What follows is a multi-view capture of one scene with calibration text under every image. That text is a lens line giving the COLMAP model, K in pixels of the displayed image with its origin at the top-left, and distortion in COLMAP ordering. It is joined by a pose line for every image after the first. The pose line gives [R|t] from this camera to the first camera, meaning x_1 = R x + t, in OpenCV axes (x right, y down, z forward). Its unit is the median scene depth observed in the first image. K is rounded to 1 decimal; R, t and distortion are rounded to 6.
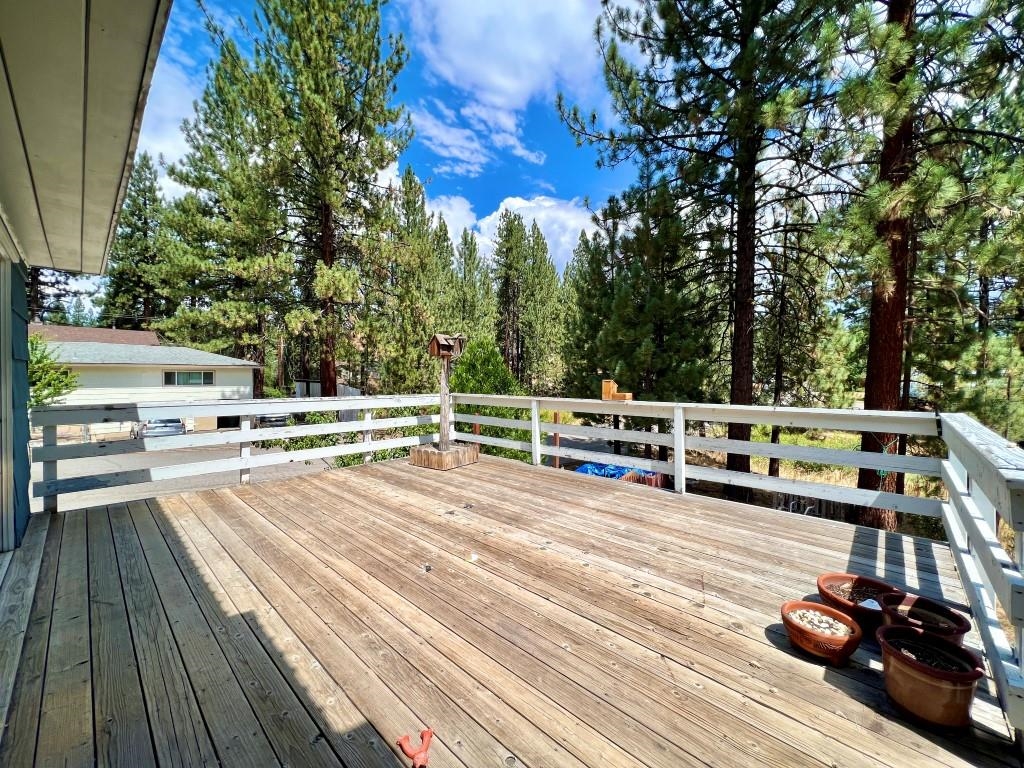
lens RADIAL K [[412.1, 0, 512.1], [0, 412.1, 381.1], [0, 0, 1]] dist [-0.001558, -0.000495]
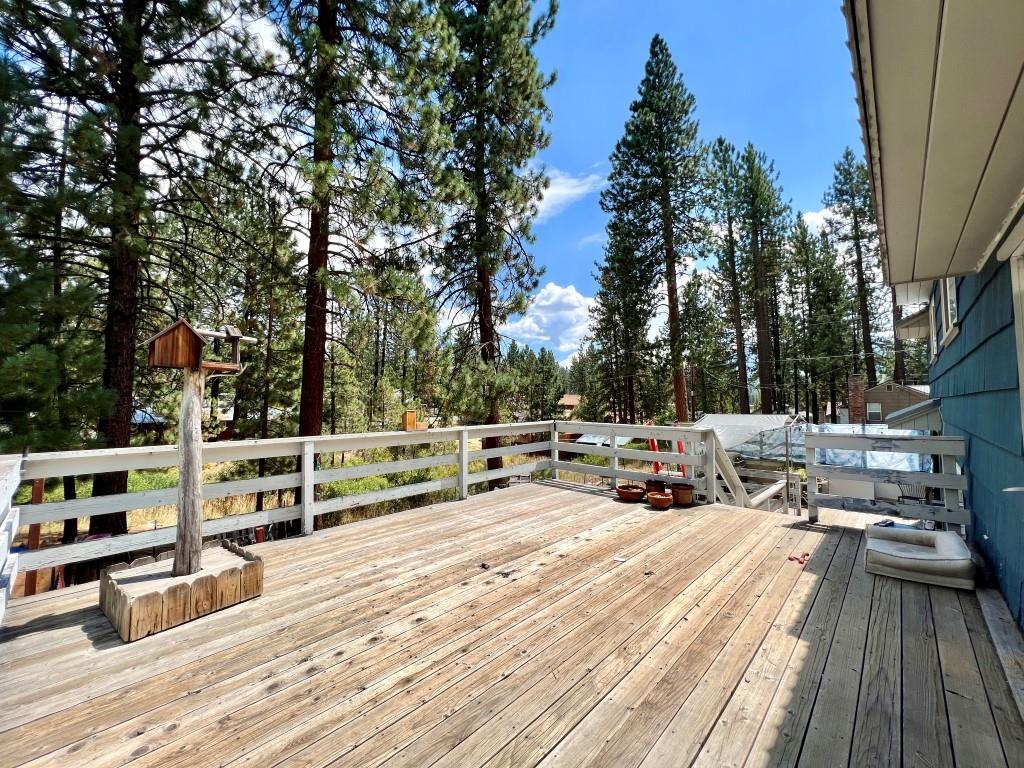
lens RADIAL K [[412.1, 0, 512.6], [0, 412.1, 380.8], [0, 0, 1]] dist [-0.001558, -0.000495]
pose [[-0.005679, 0.048538, 0.998805, -1.359118], [0.015239, 0.998710, -0.048446, -0.036618], [-0.999868, 0.014946, -0.006411, 1.353410]]
